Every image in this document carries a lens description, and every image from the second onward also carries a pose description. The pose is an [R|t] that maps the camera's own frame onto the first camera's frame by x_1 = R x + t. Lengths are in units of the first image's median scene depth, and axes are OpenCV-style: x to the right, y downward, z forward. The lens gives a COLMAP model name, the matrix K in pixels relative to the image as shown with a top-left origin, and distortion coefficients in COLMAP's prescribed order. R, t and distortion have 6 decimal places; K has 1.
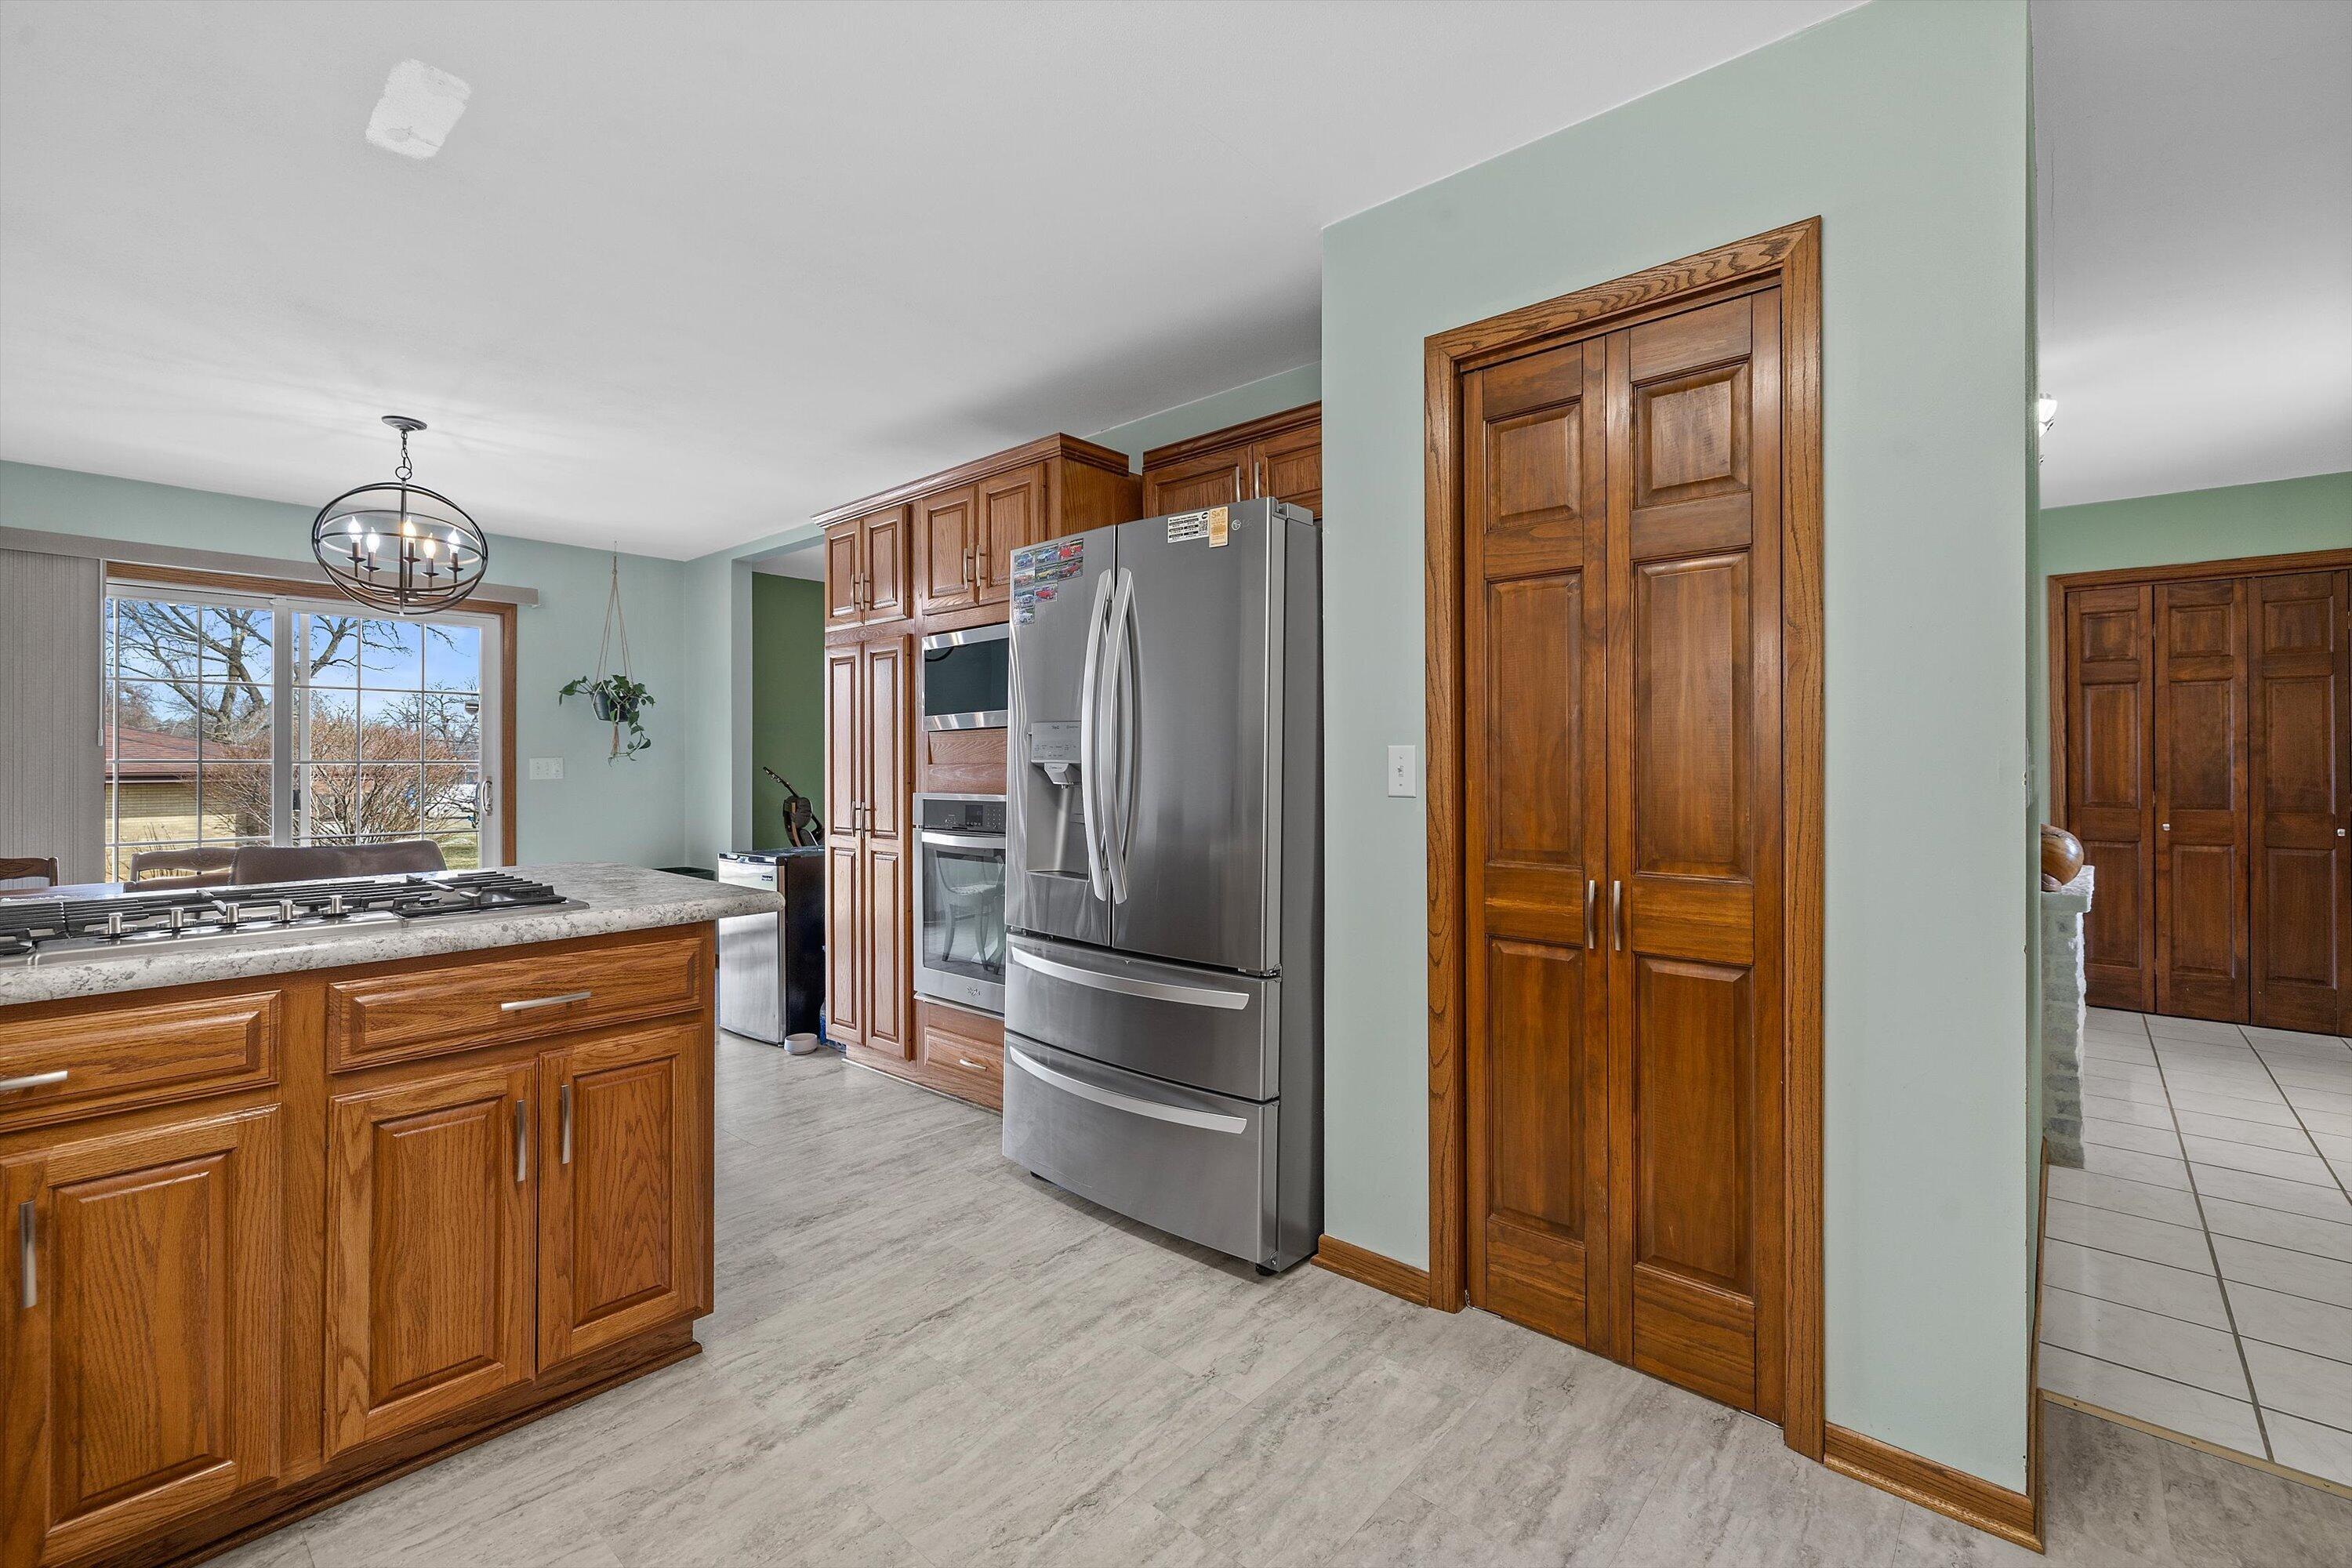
lens RADIAL K [[1012.4, 0, 1176.3], [0, 1012.4, 752.0], [0, 0, 1]] dist [-0.000349, 0.000155]
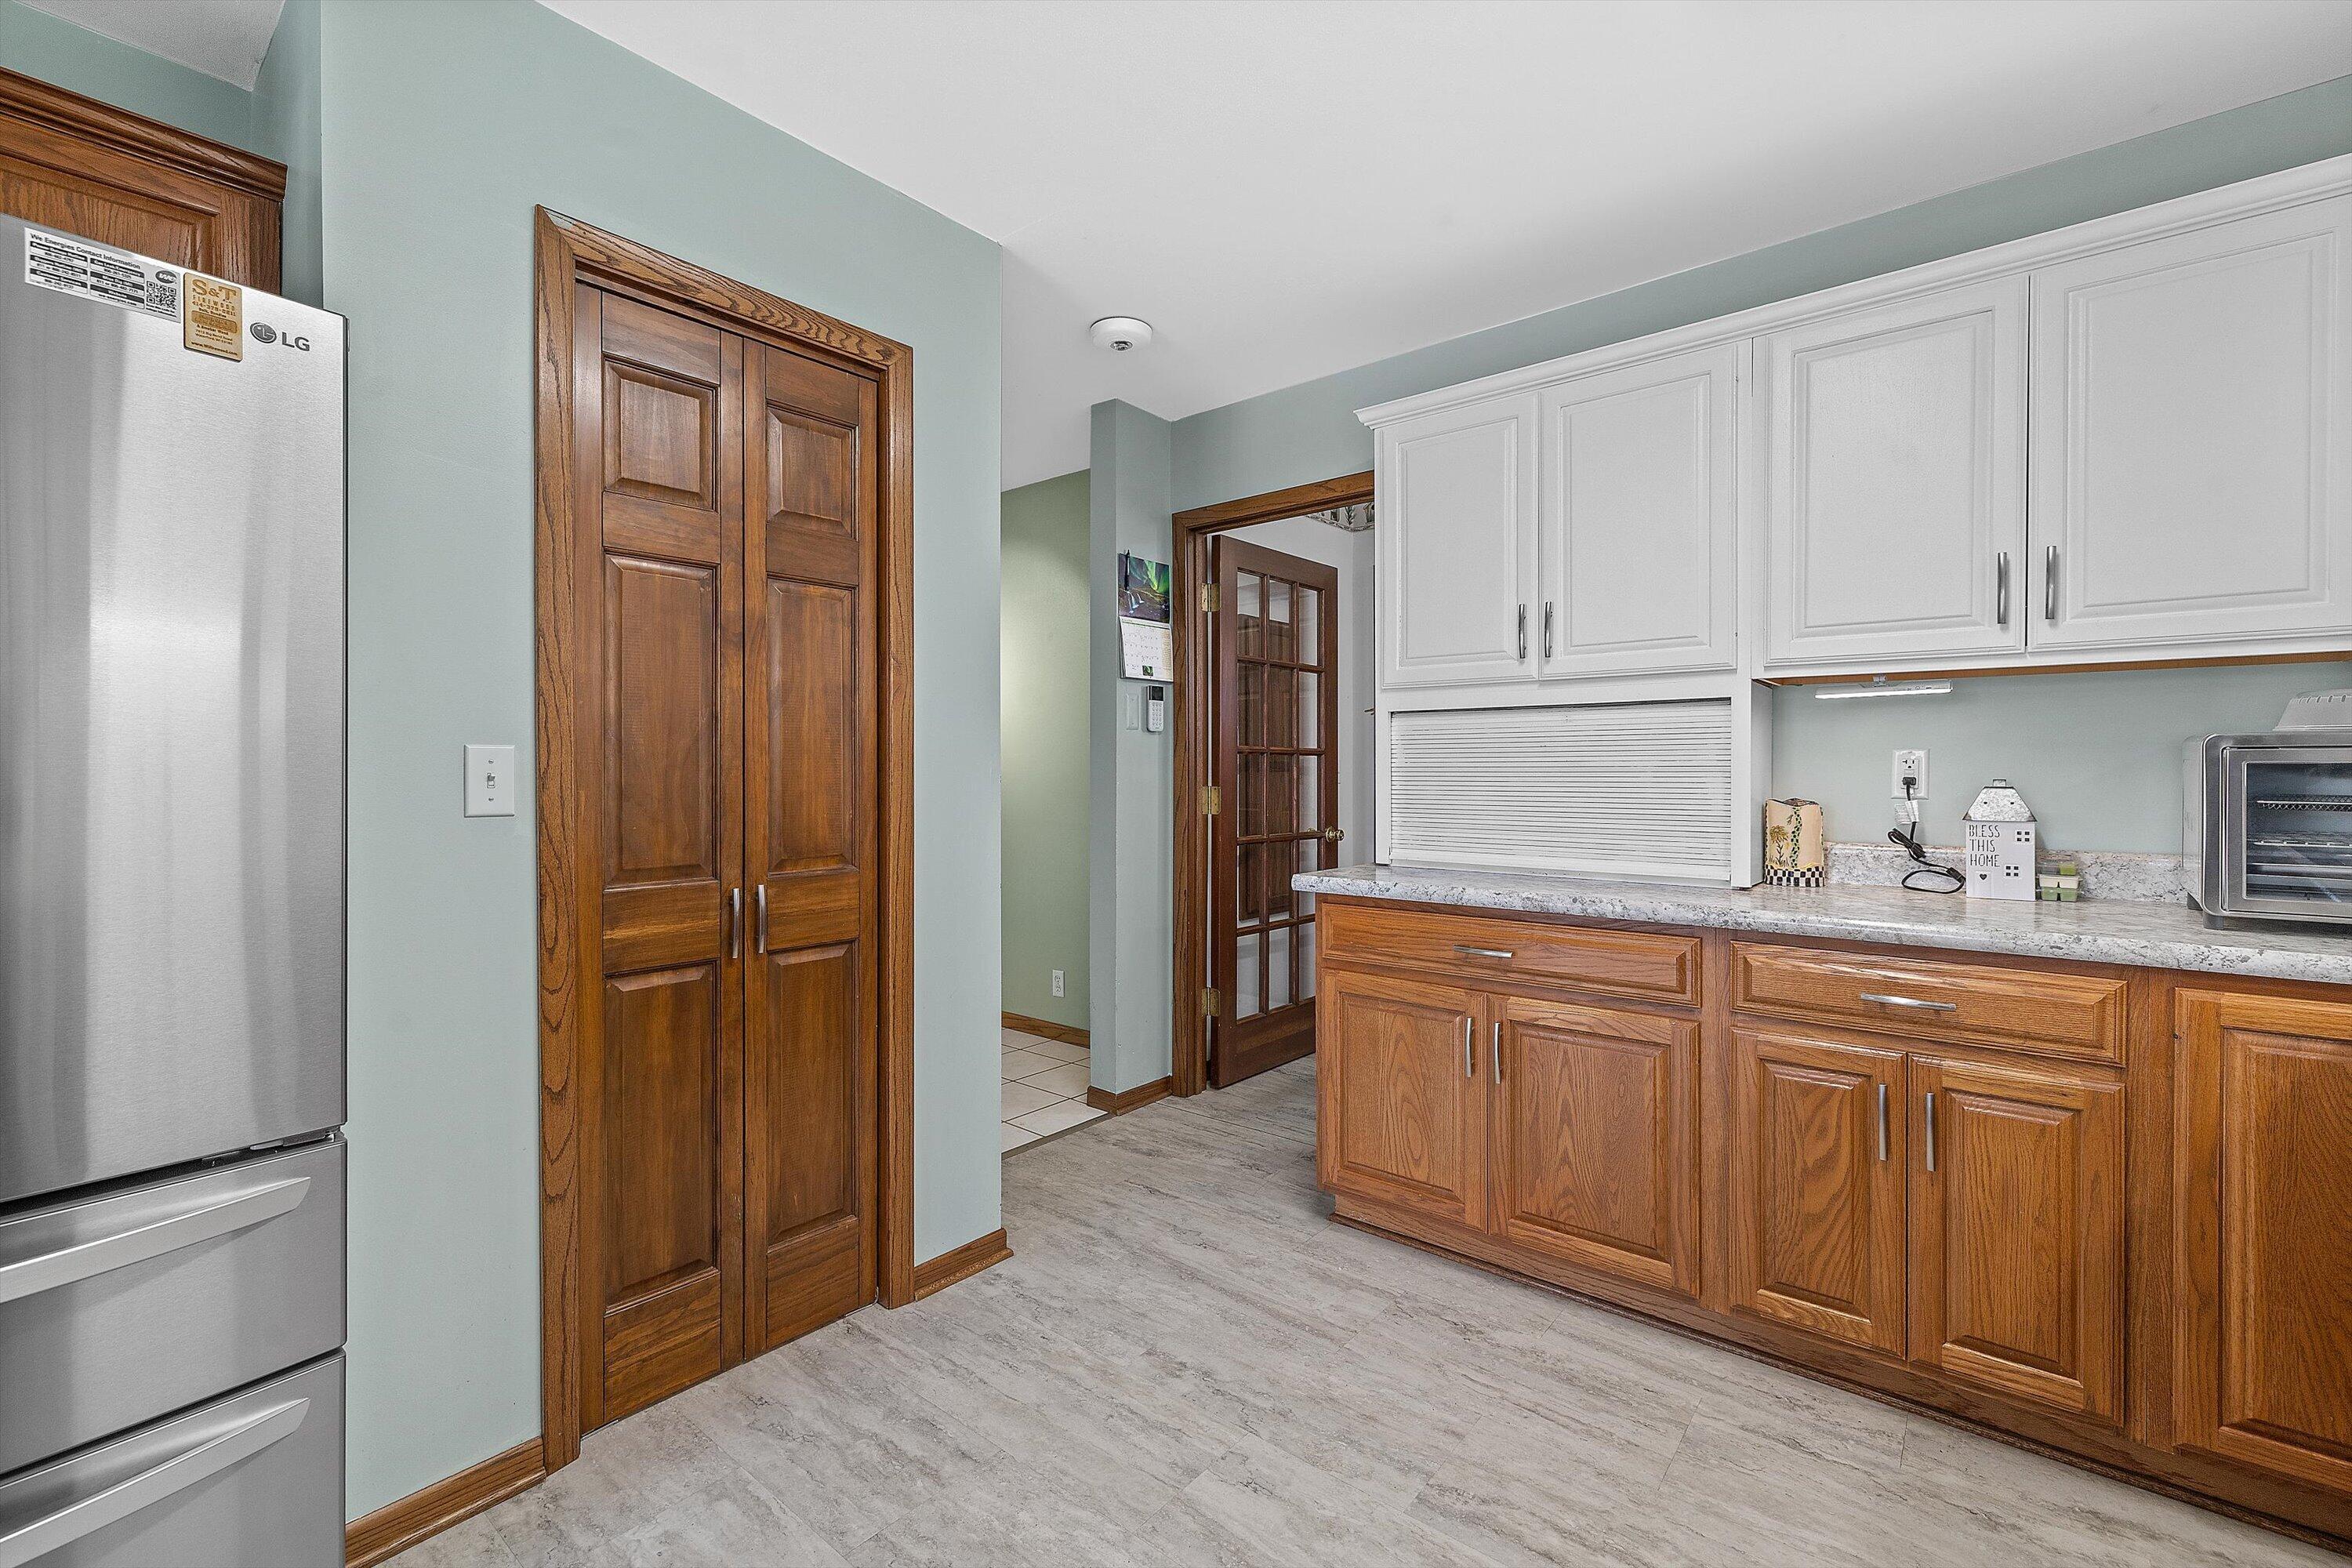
lens RADIAL K [[1006.4, 0, 1169.4], [0, 1006.4, 769.4], [0, 0, 1]] dist [0.001621, -0.000373]
pose [[-0.031448, -0.001963, 0.999503, -0.601097], [-0.011320, 0.999935, 0.001607, 0.005031], [-0.999441, -0.011264, -0.031468, 0.634717]]
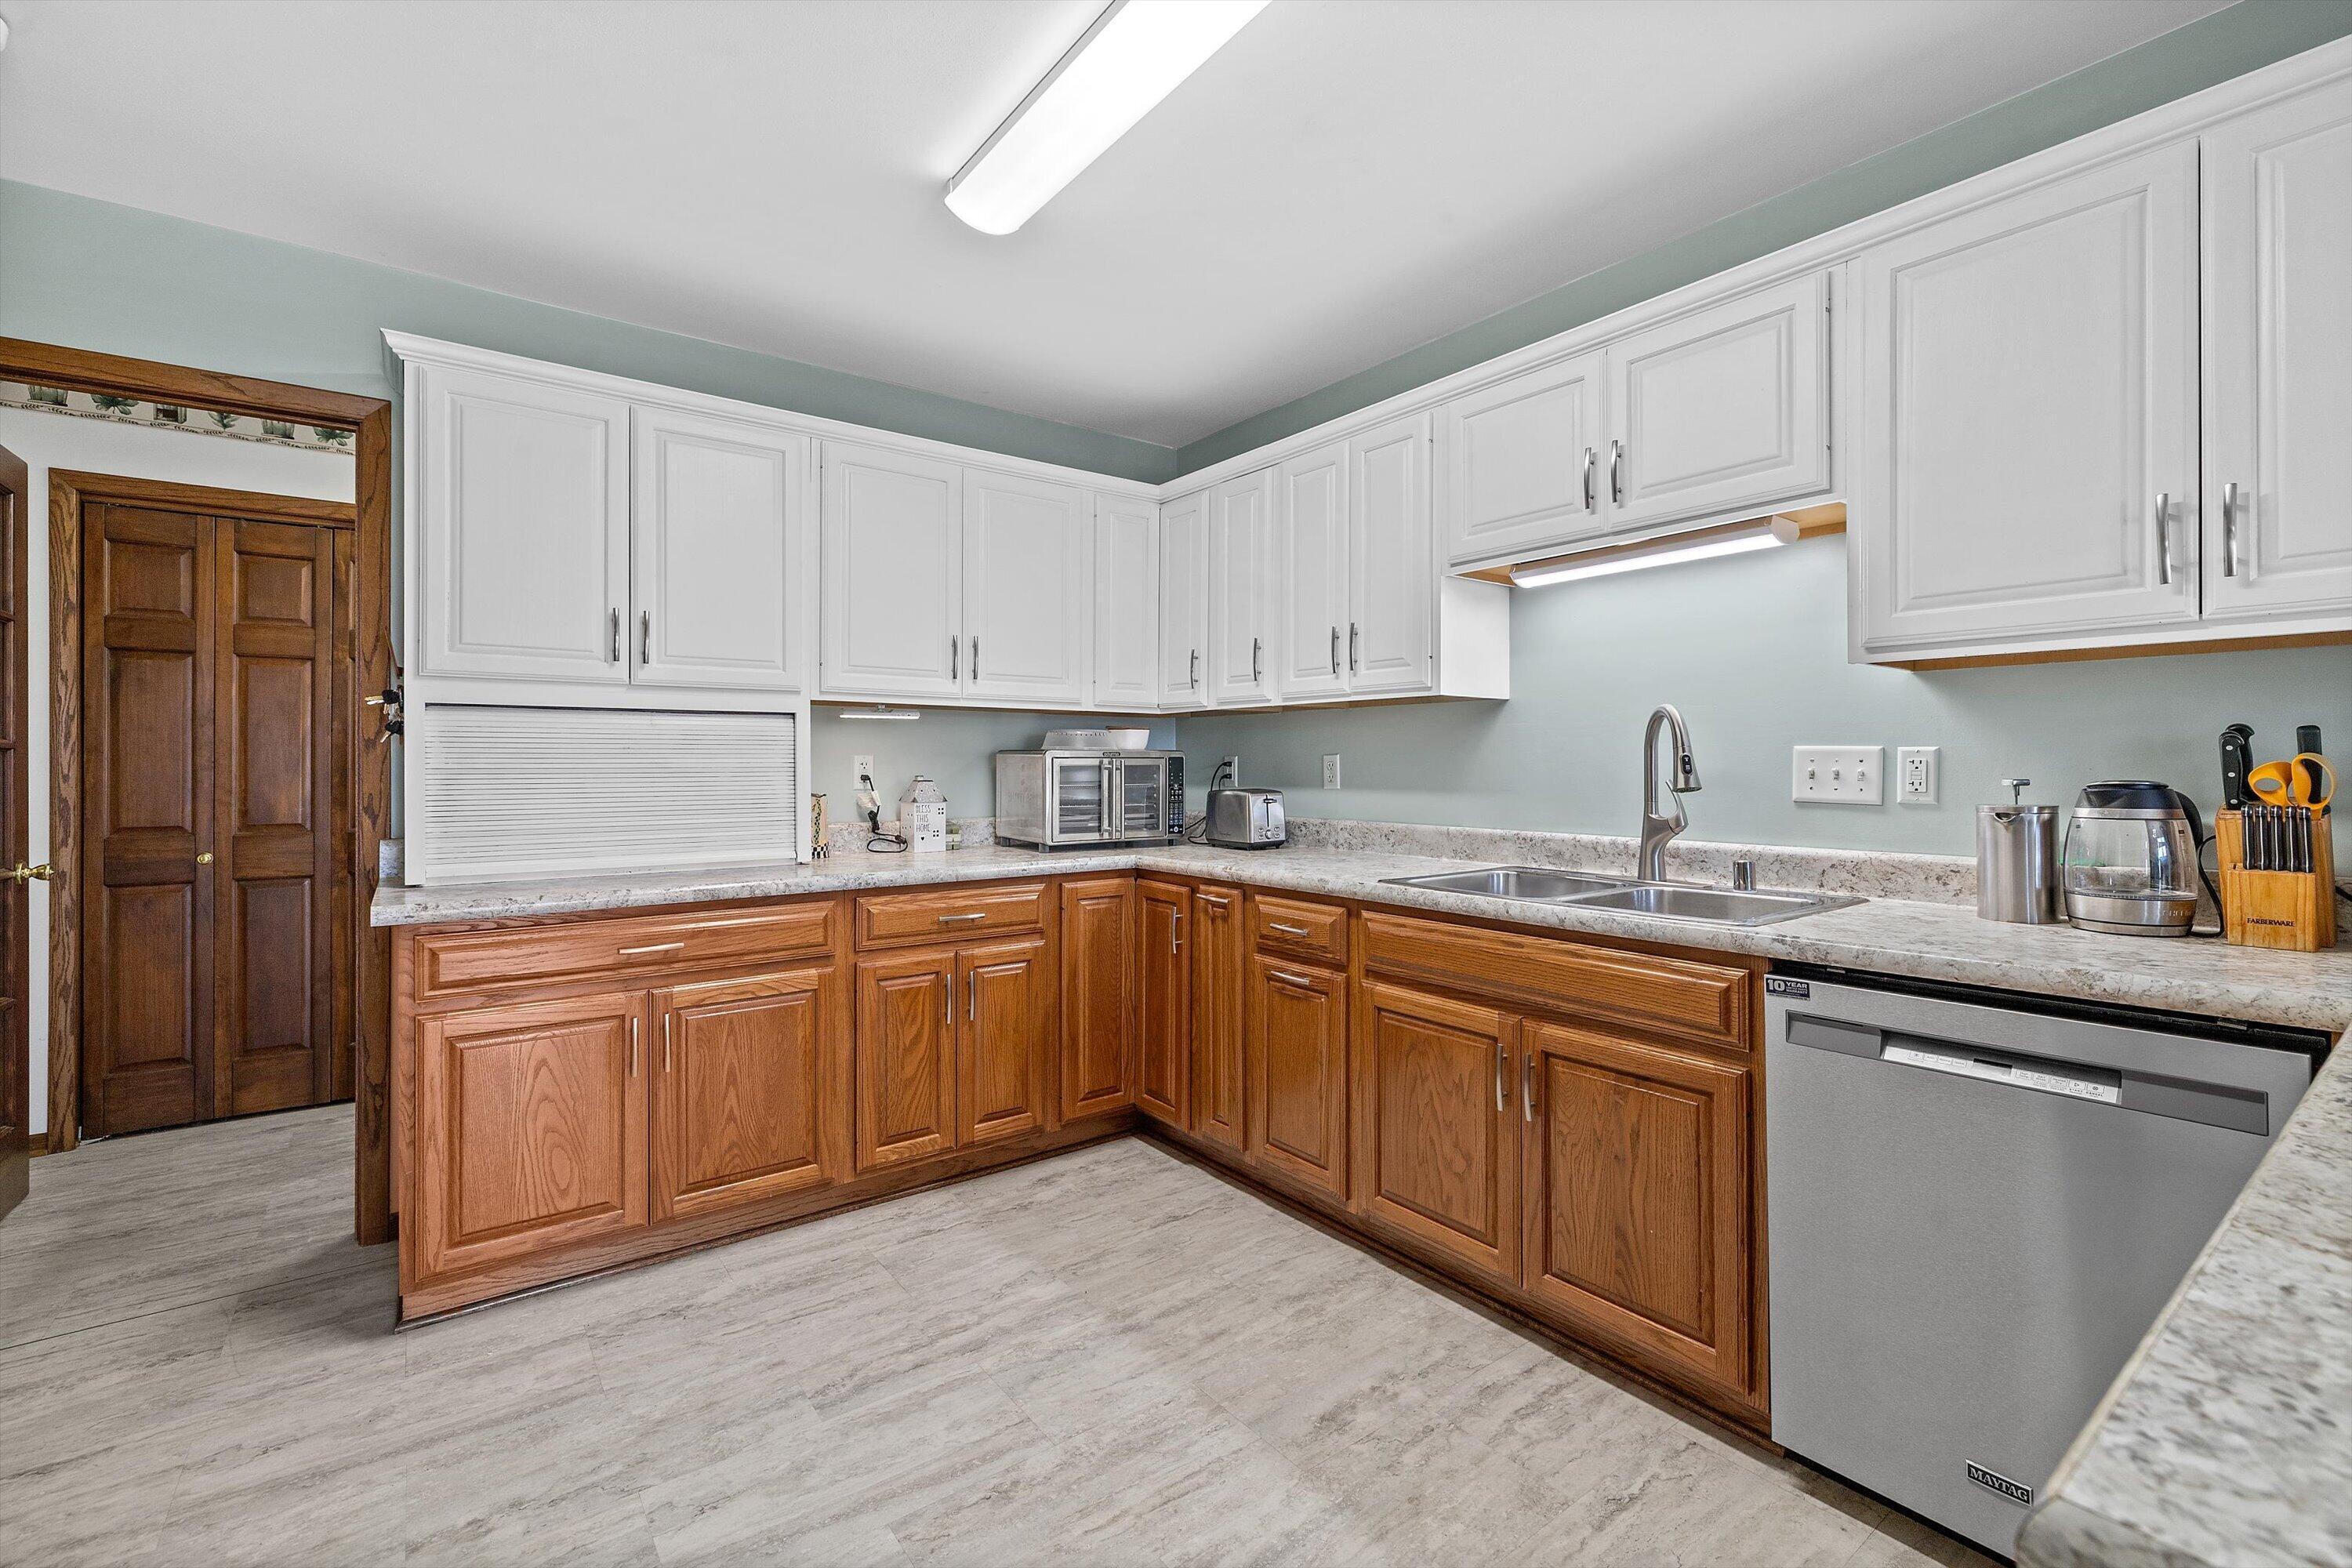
lens RADIAL K [[1006.4, 0, 1169.4], [0, 1006.4, 769.4], [0, 0, 1]] dist [0.001621, -0.000373]
pose [[-0.979181, 0.001274, 0.202987, -0.290489], [-0.000443, 0.999965, -0.008412, 0.010998], [-0.202991, -0.008327, -0.979145, 1.276816]]
